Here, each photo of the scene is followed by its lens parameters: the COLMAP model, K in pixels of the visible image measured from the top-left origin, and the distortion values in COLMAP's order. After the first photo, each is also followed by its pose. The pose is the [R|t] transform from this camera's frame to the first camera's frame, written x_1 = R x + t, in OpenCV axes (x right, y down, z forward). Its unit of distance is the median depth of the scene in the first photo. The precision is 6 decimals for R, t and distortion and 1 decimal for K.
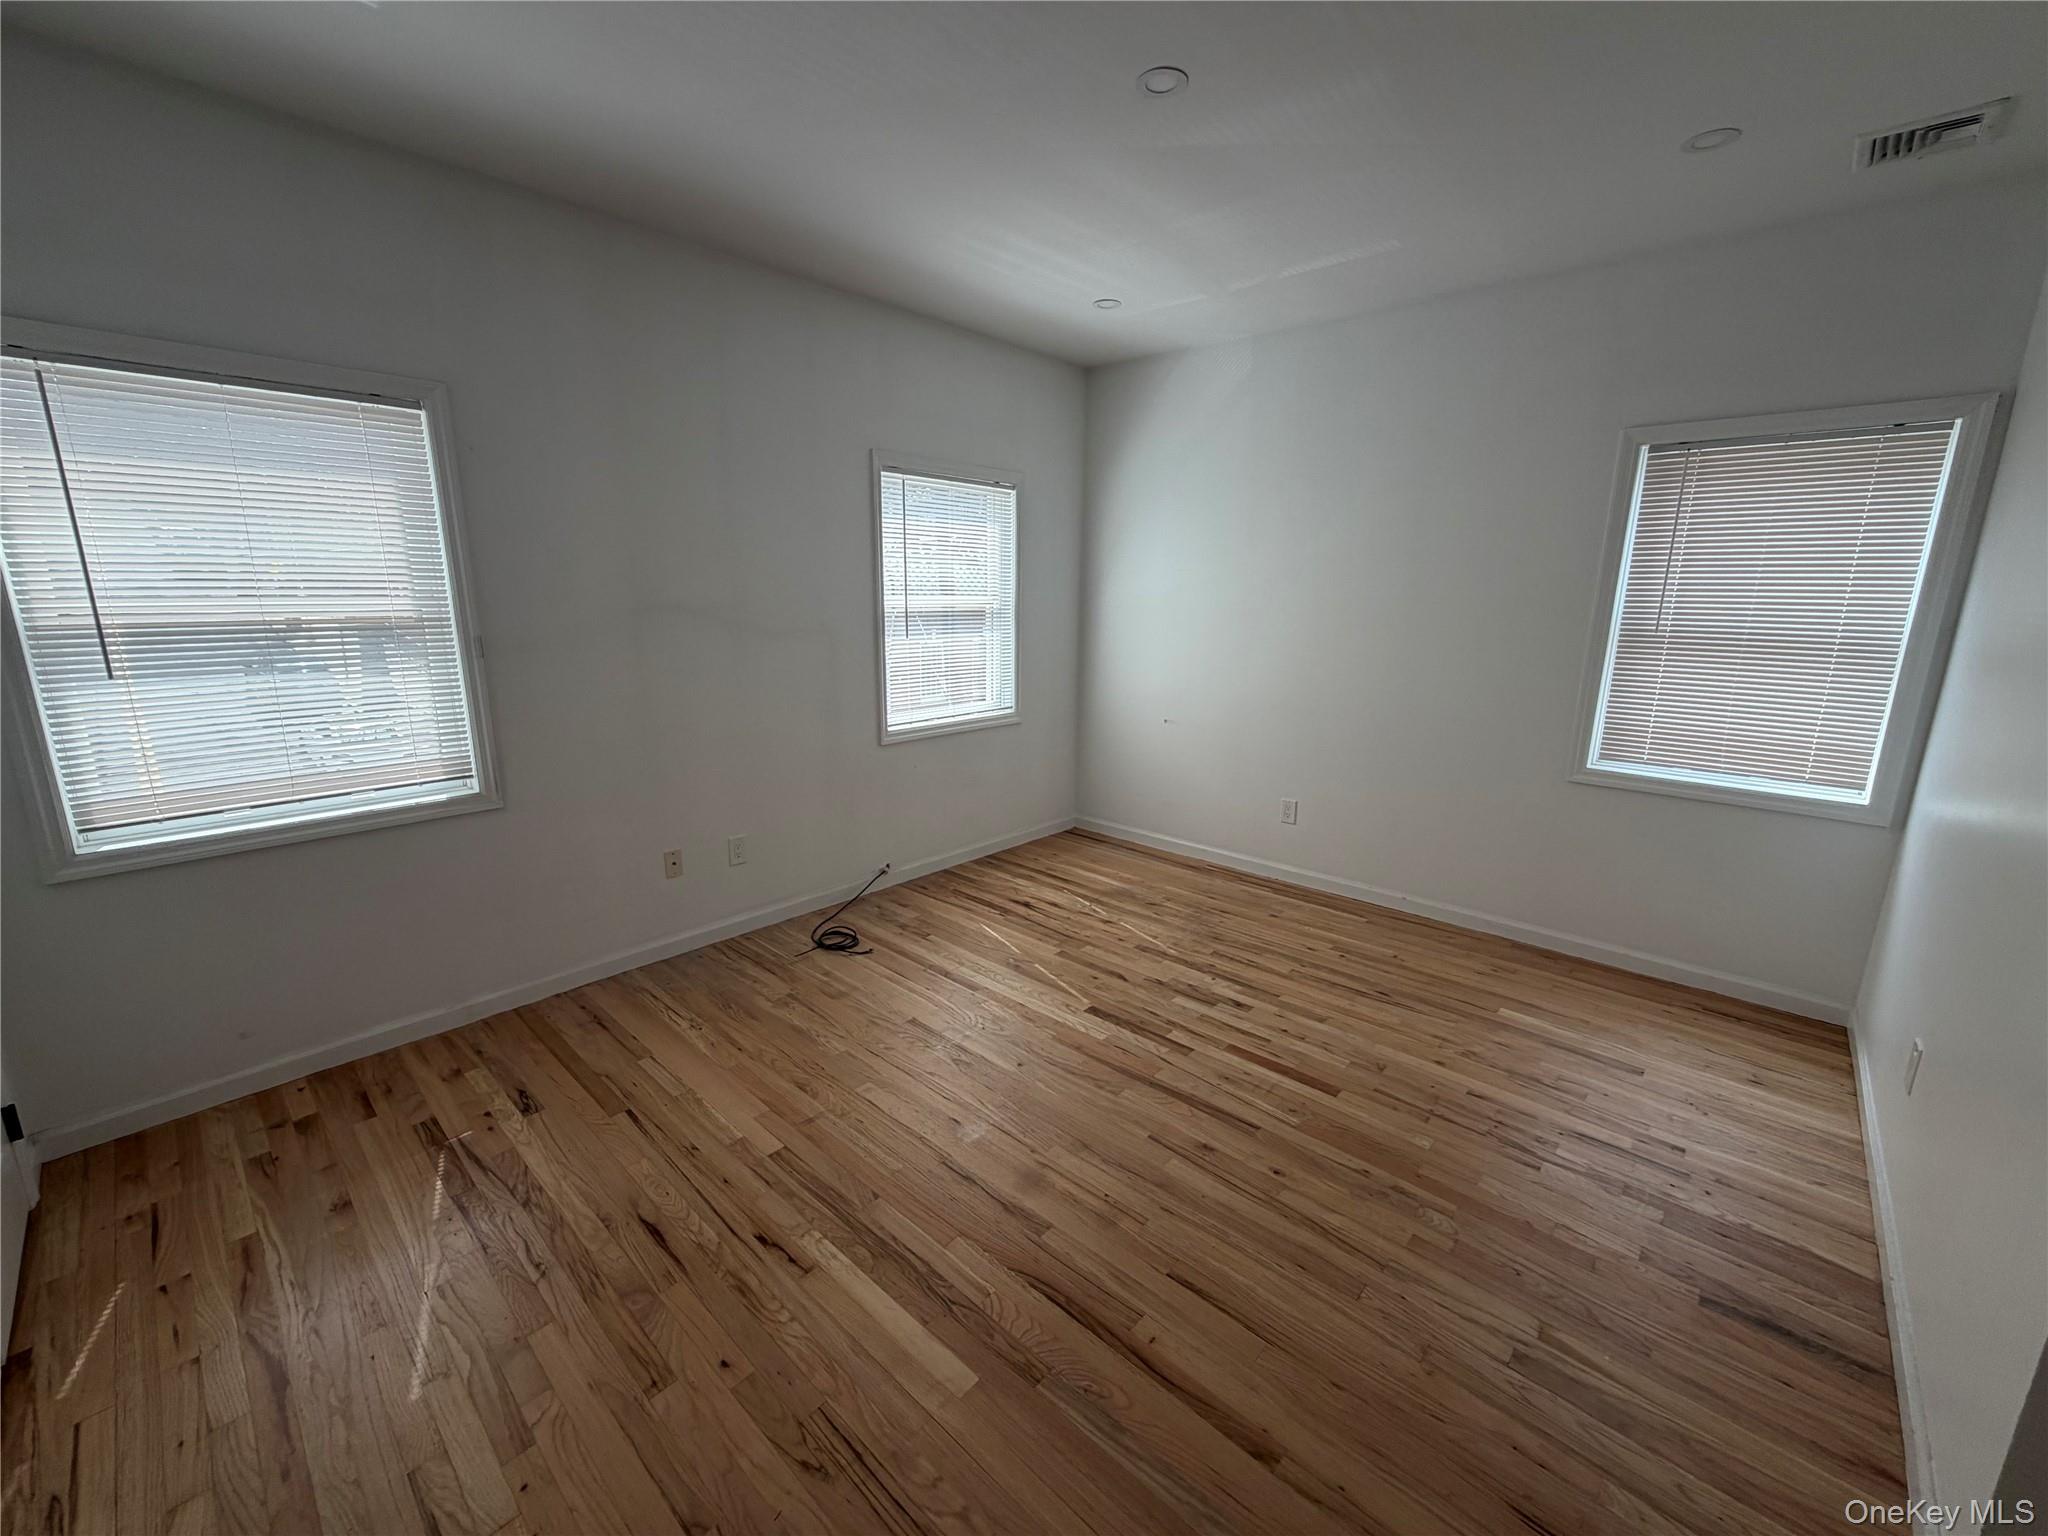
lens RADIAL K [[818.5, 0, 1022.6], [0, 818.5, 766.1], [0, 0, 1]] dist [0.004413, -0.000576]
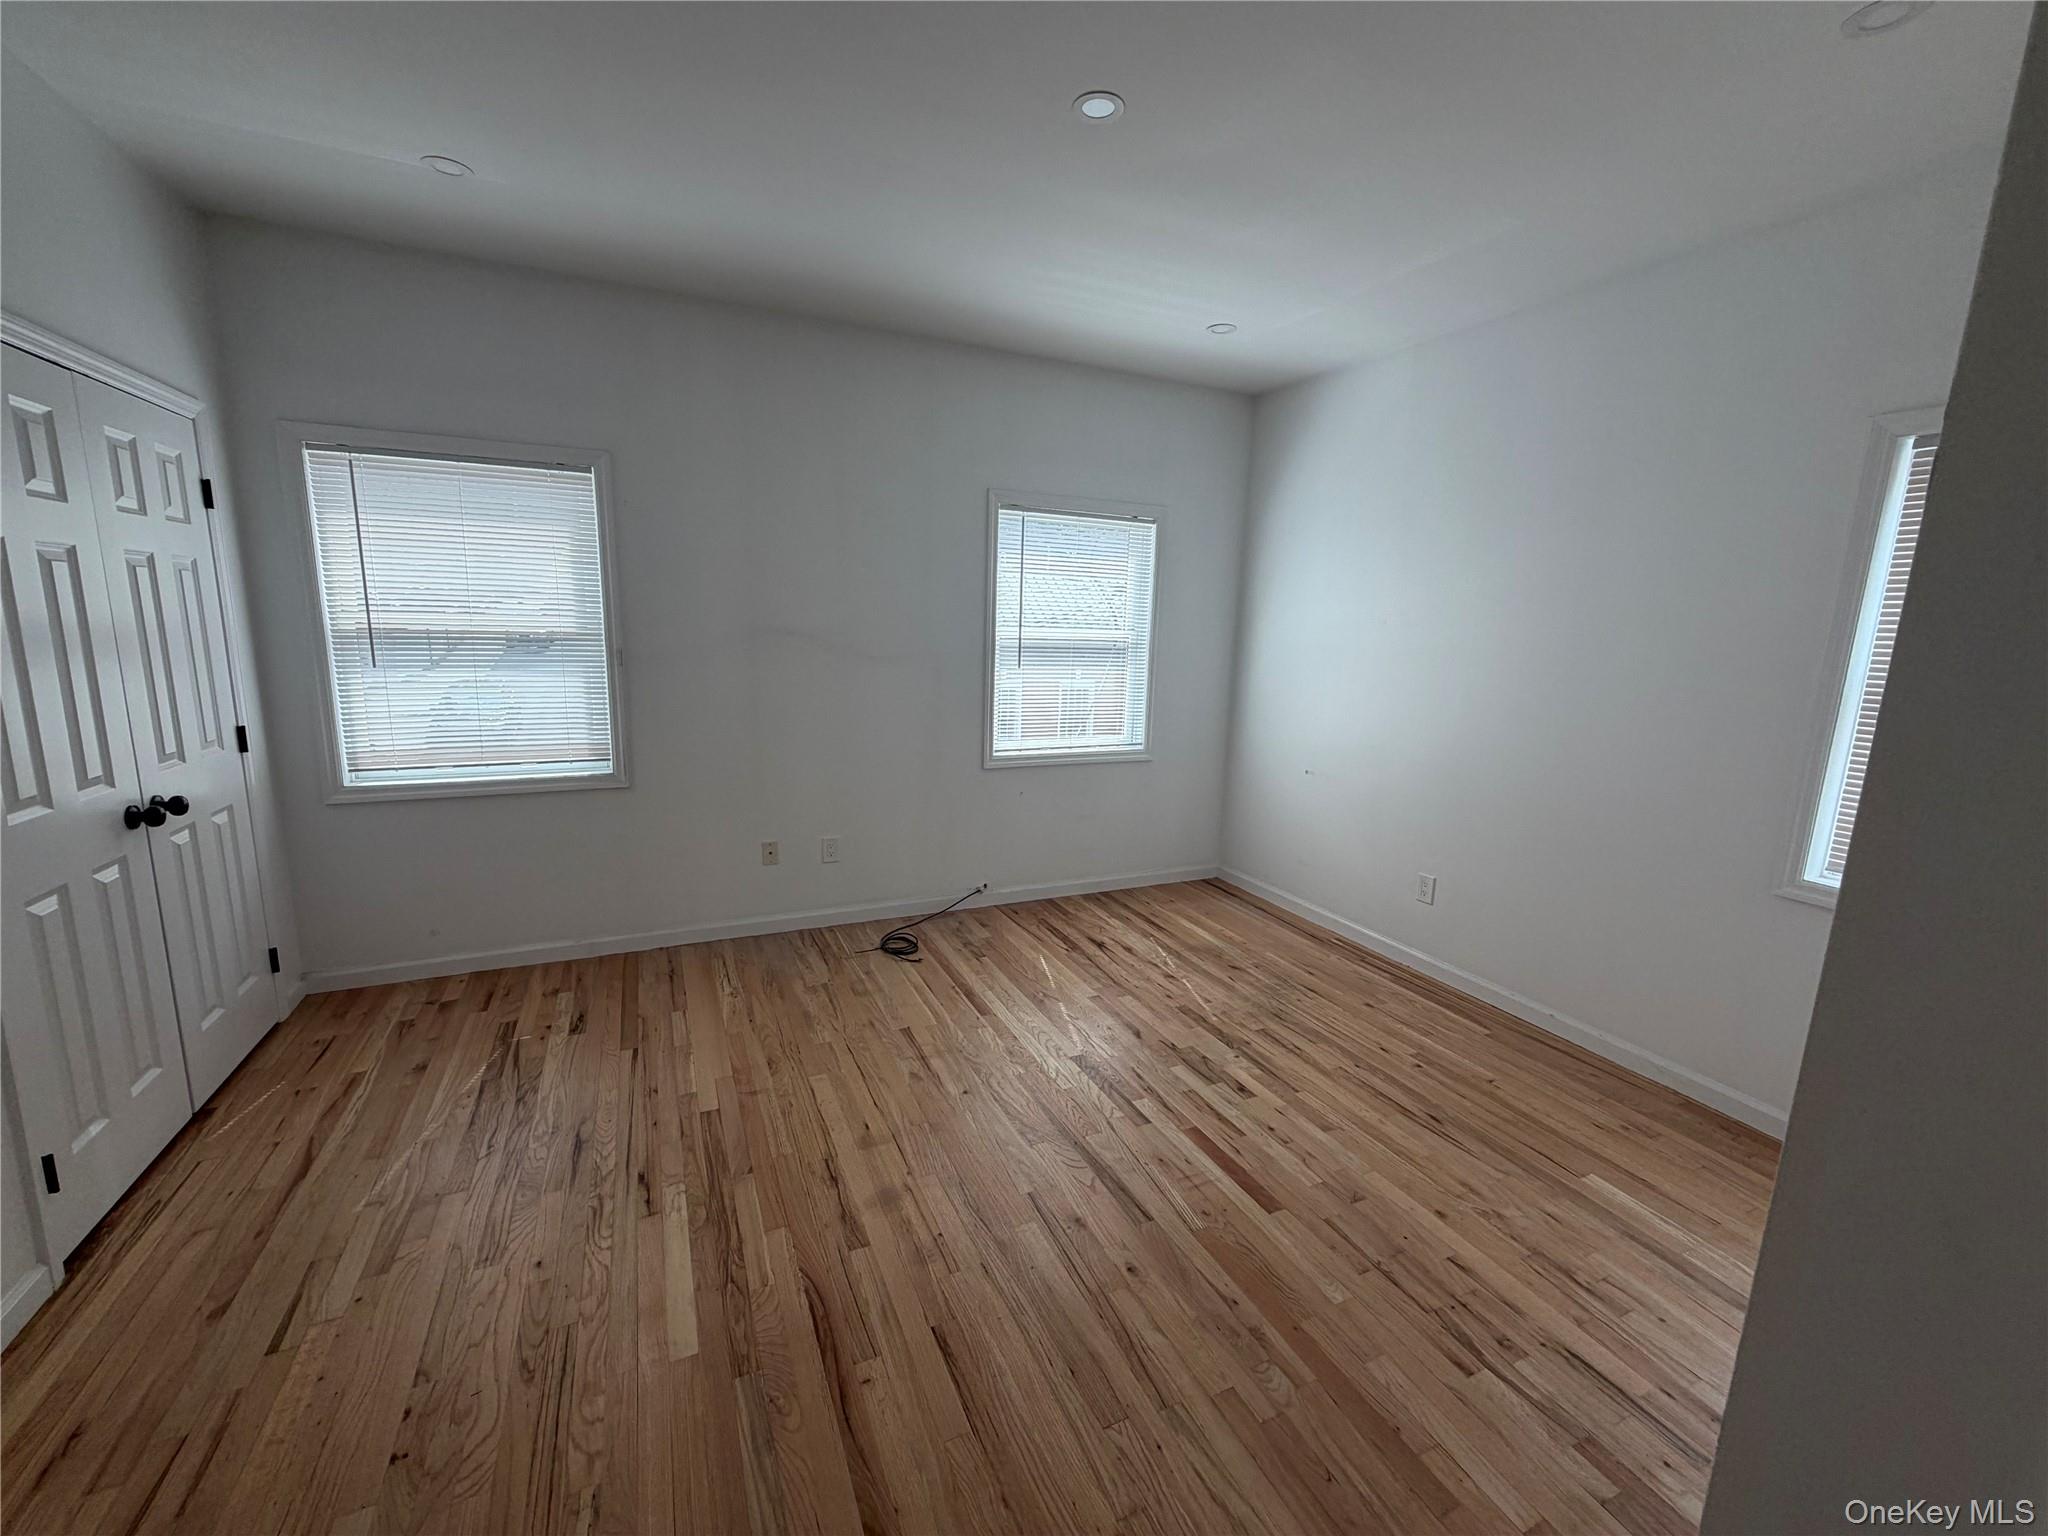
lens RADIAL K [[818.5, 0, 1021.5], [0, 818.5, 766.6], [0, 0, 1]] dist [0.004413, -0.000576]
pose [[0.922530, 0.085449, -0.376348, 0.396456], [-0.102411, 0.994421, -0.025257, -0.010288], [0.372090, 0.061842, 0.926134, 0.078922]]
